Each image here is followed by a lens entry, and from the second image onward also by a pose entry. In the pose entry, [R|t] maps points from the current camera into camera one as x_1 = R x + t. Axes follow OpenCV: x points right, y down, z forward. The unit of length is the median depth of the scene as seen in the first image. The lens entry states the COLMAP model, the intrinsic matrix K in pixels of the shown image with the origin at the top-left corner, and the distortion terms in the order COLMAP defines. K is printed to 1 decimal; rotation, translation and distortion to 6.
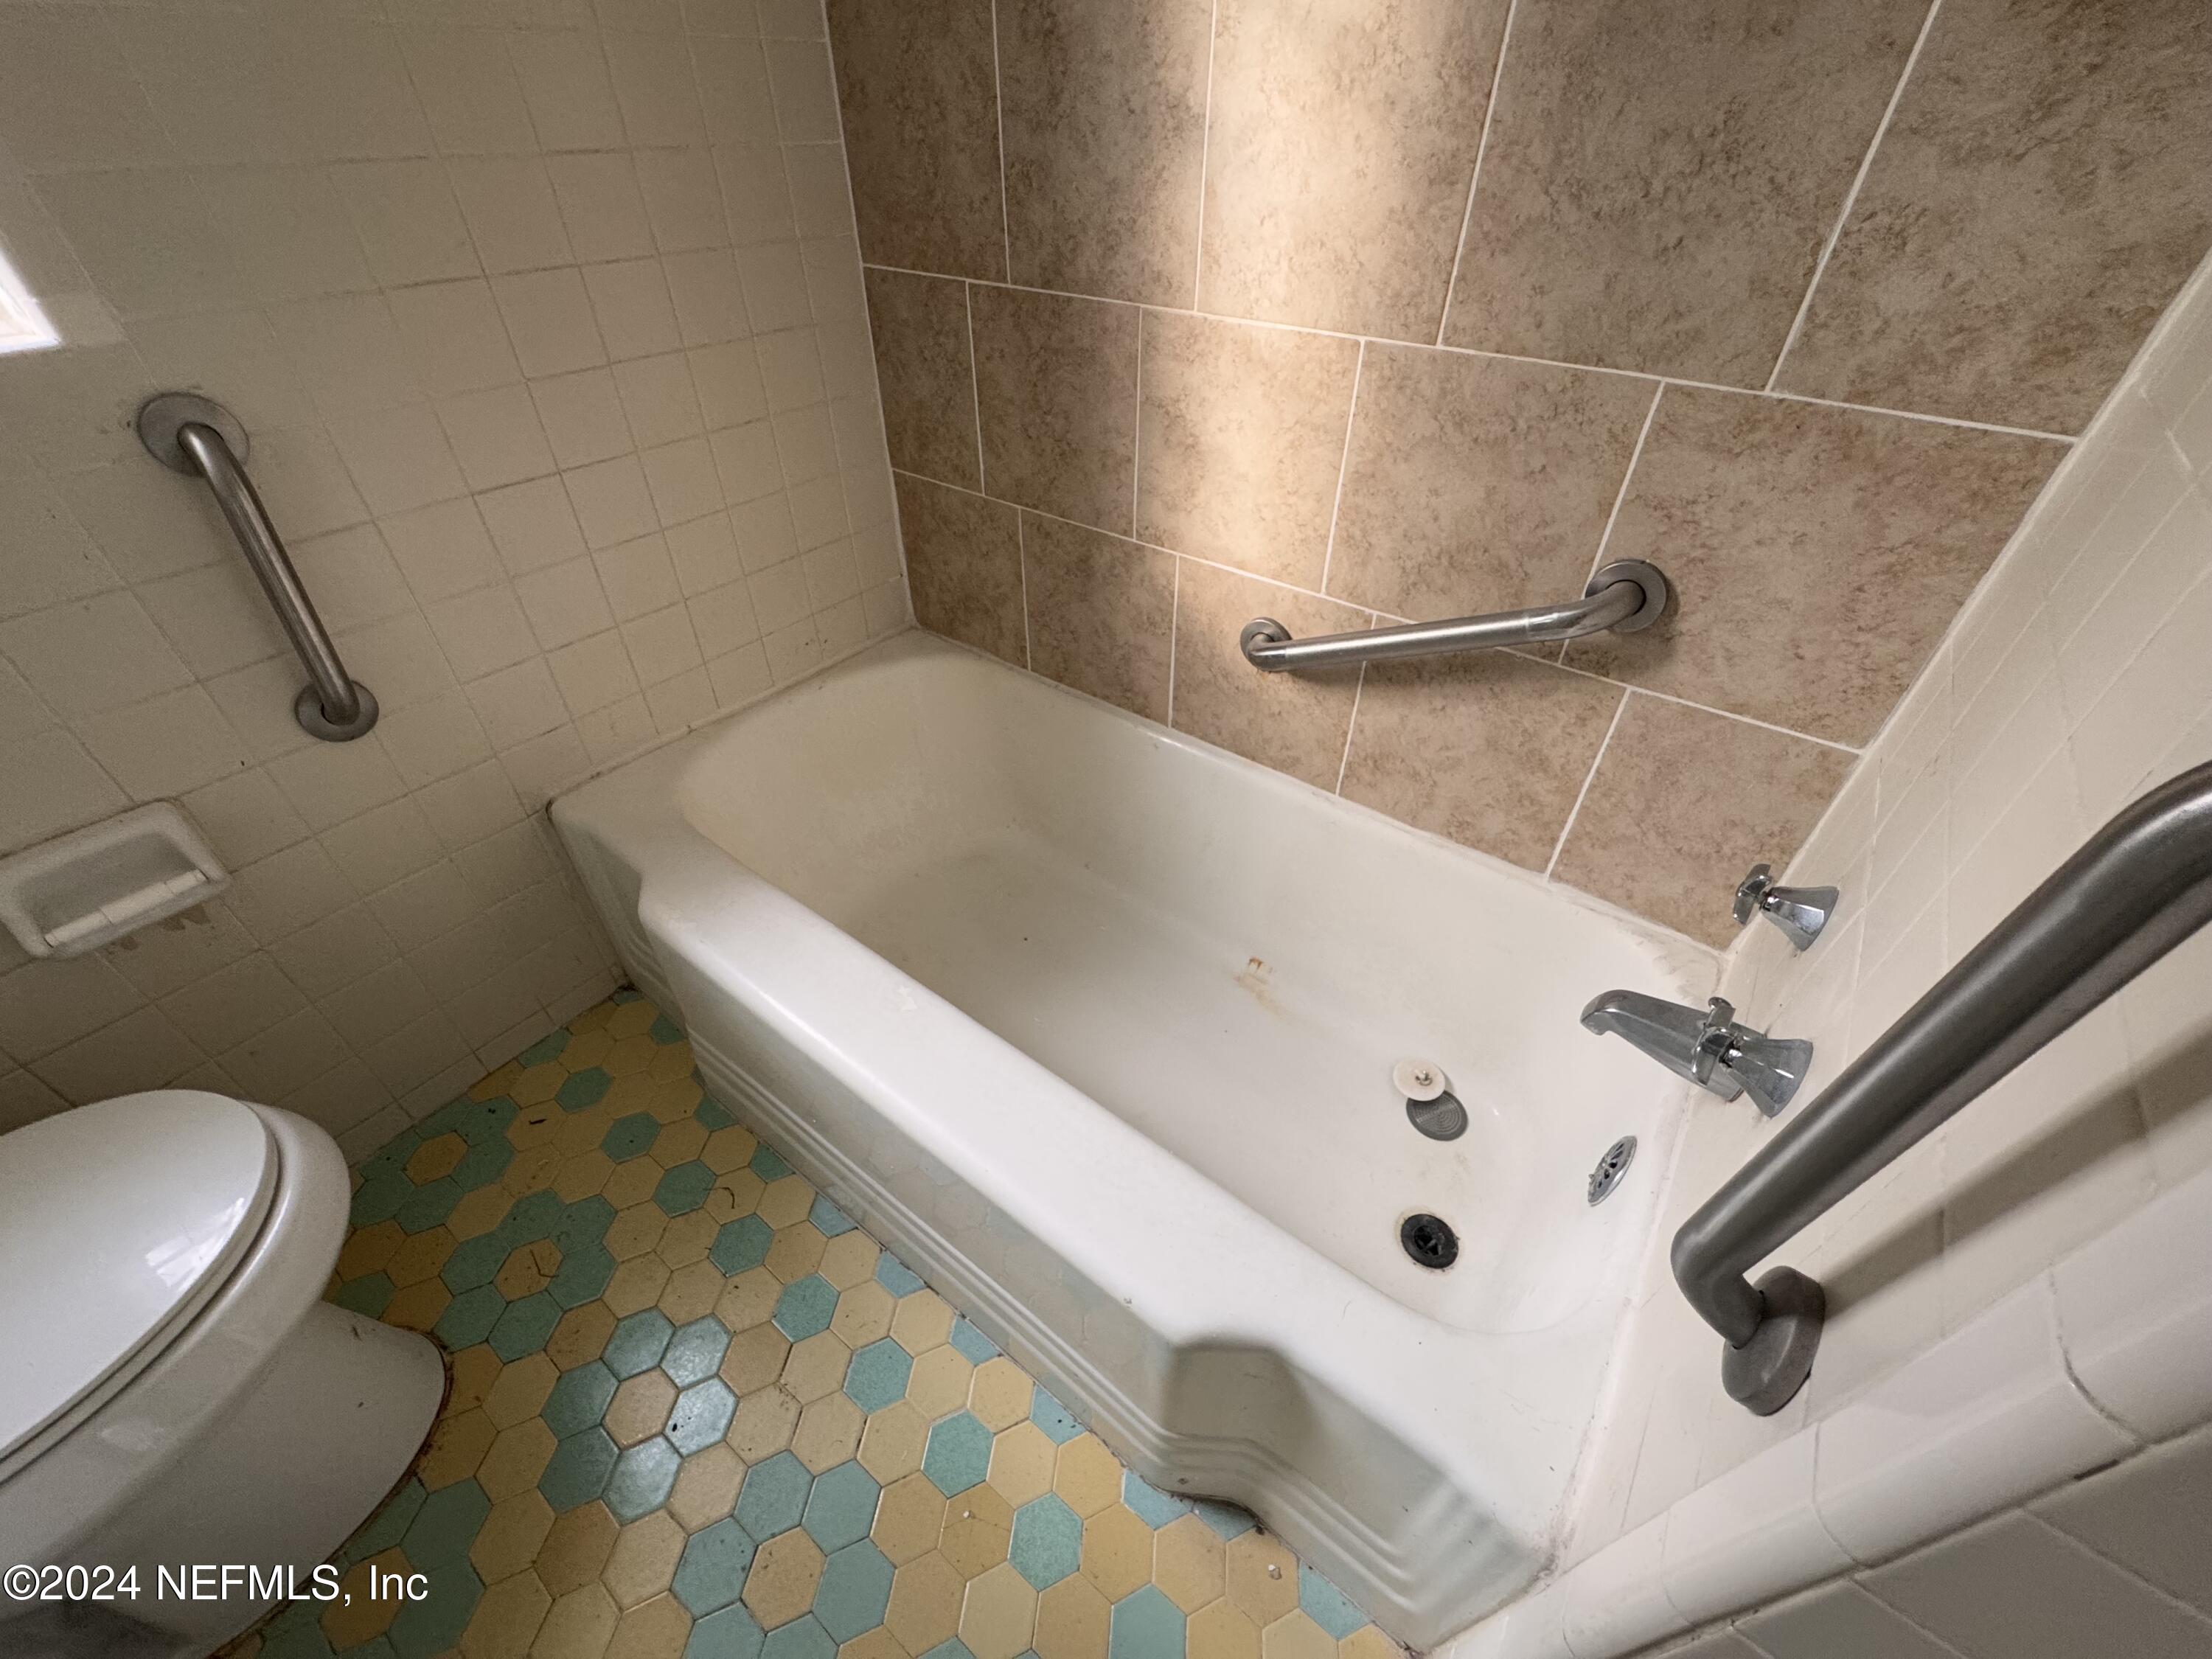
lens RADIAL K [[879.5, 0, 1104.9], [0, 879.5, 822.6], [0, 0, 1]] dist [-0.003121, -0.000513]
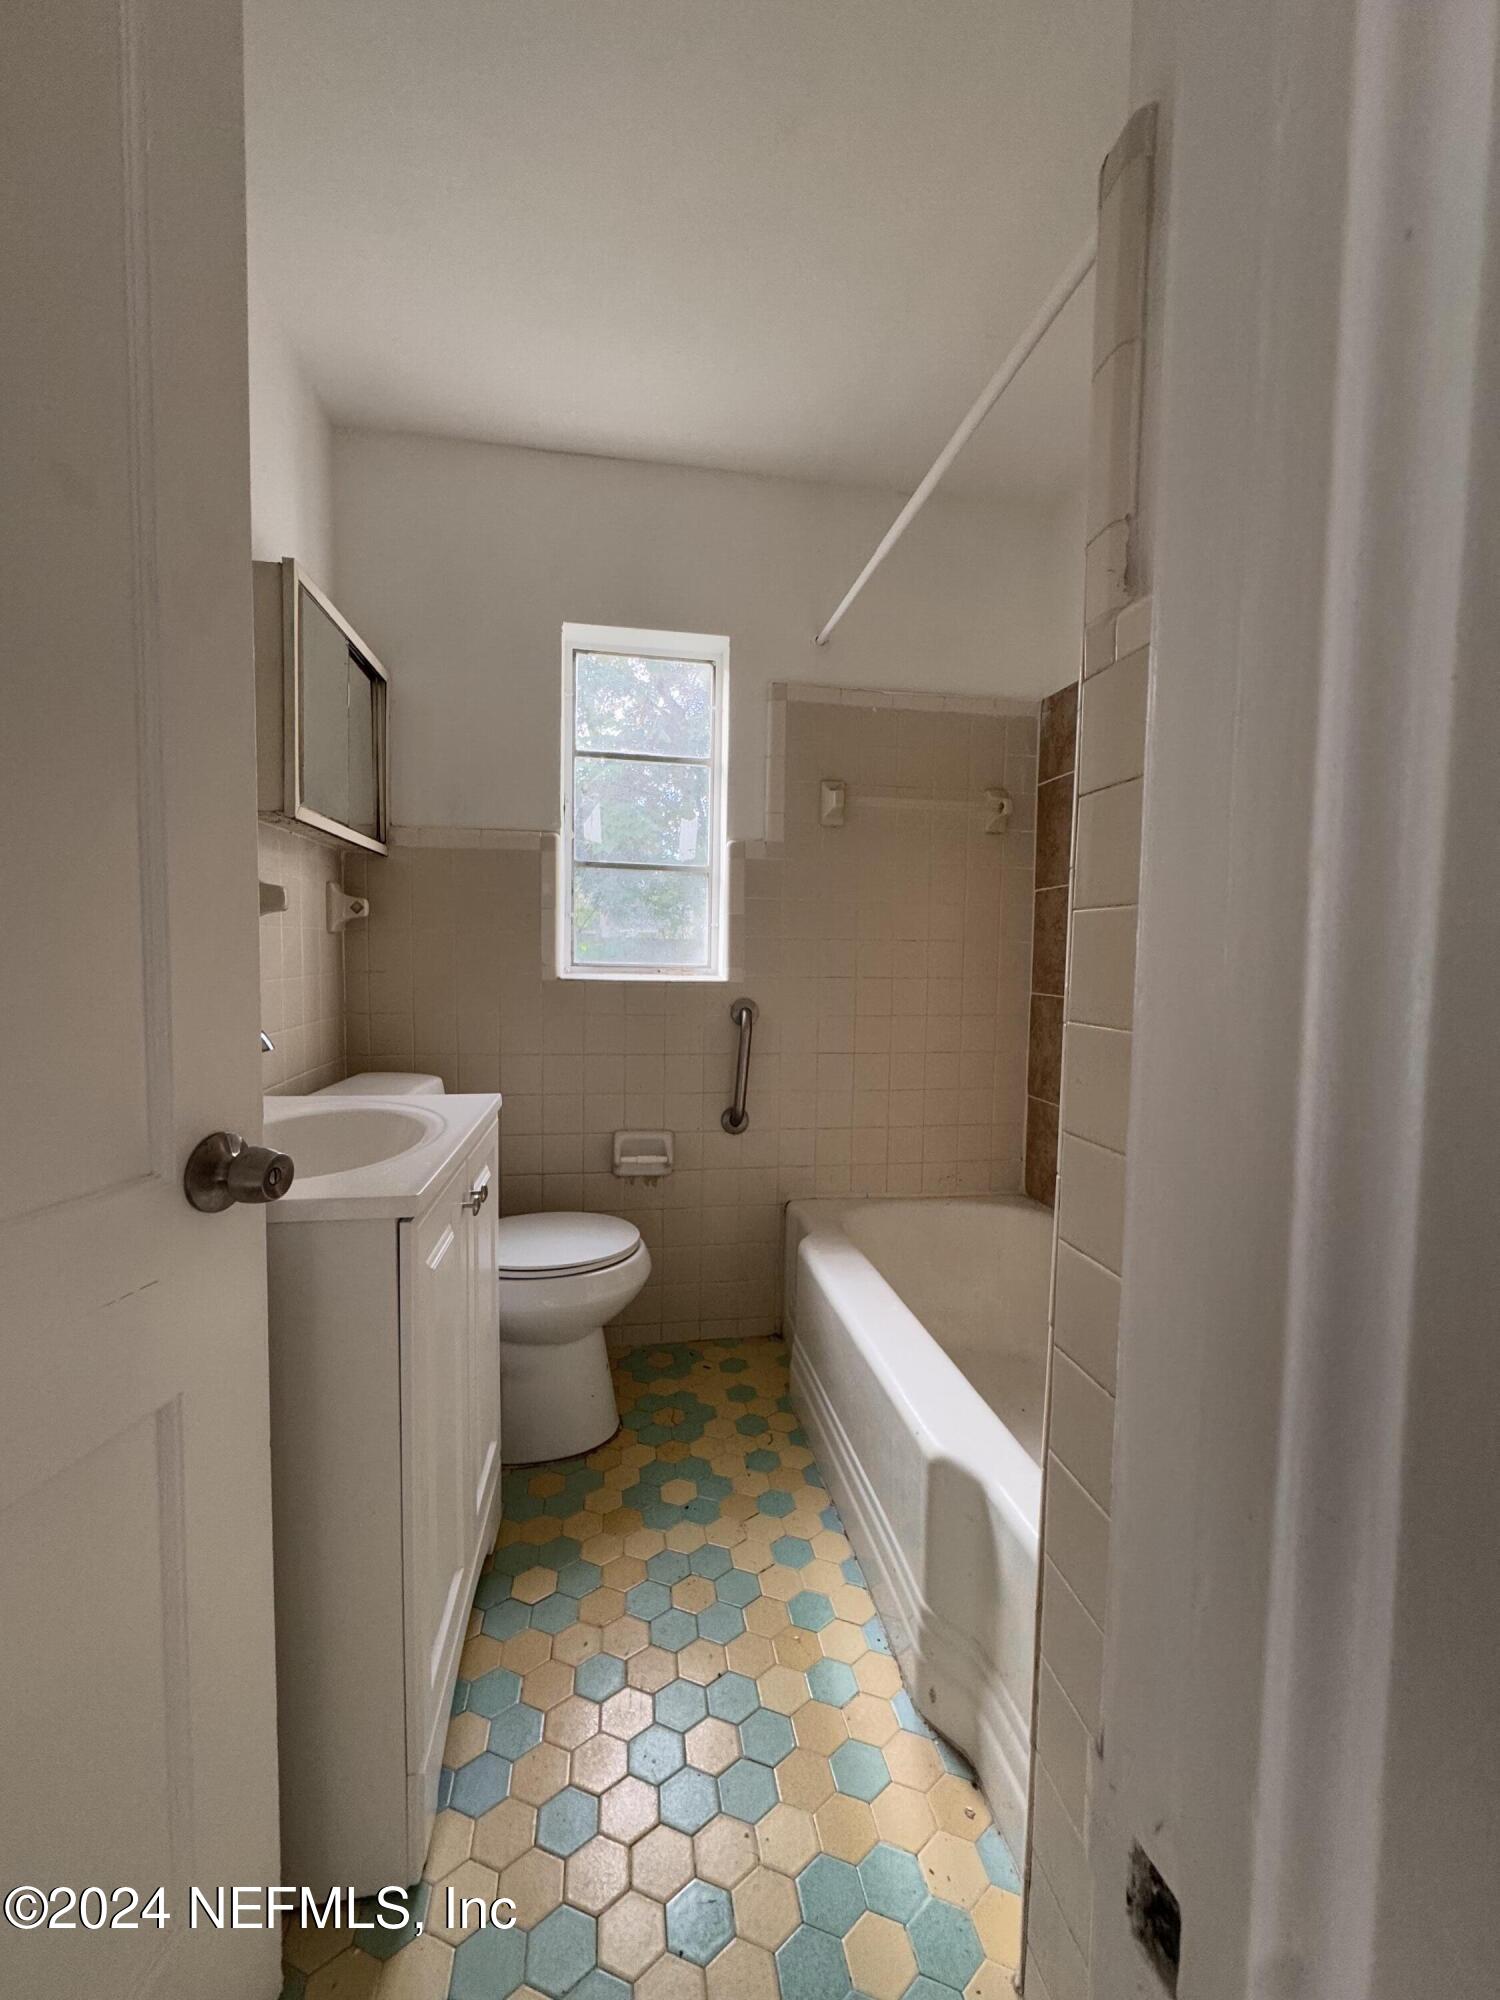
lens RADIAL K [[795.2, 0, 749.9], [0, 795.2, 999.7], [0, 0, 1]] dist [-0.003121, -0.000513]
pose [[0.729738, 0.045092, -0.682238, 0.523786], [-0.445631, 0.788135, -0.424566, 0.443560], [0.518551, 0.613848, 0.595226, -0.395794]]
